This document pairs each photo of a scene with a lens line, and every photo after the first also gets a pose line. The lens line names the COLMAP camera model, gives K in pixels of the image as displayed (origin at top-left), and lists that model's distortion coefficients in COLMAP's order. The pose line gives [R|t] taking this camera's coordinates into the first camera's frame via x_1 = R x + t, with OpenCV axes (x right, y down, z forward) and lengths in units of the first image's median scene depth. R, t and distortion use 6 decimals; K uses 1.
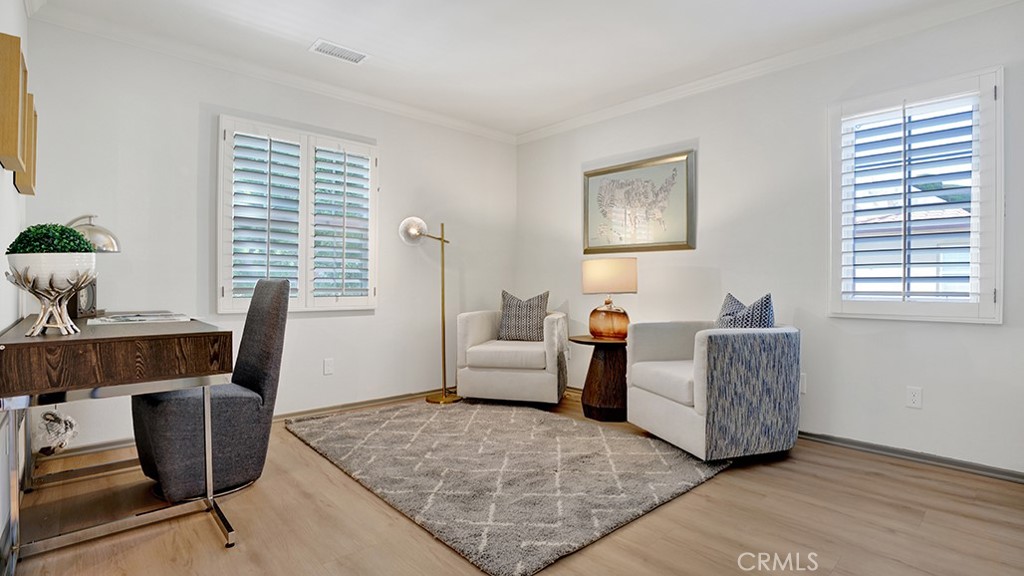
lens RADIAL K [[492.7, 0, 511.6], [0, 492.7, 286.0], [0, 0, 1]] dist [-0.062985, 0.031033]
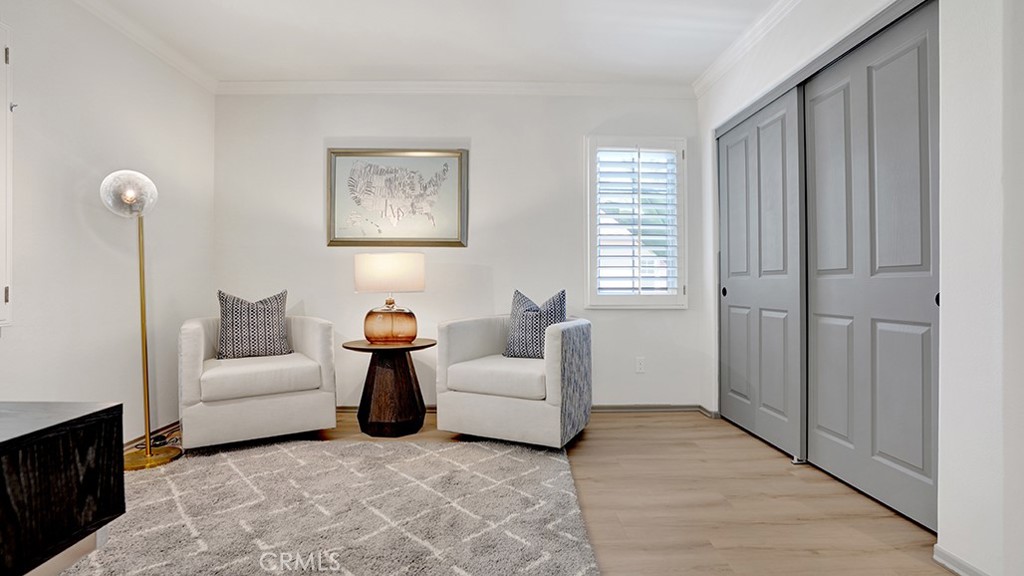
lens RADIAL K [[492.7, 0, 511.6], [0, 492.7, 286.0], [0, 0, 1]] dist [-0.062985, 0.031033]
pose [[0.670046, -0.006468, 0.742292, -0.361693], [0.001182, 0.999970, 0.007646, -0.002810], [-0.742319, -0.004246, 0.670033, 0.278653]]
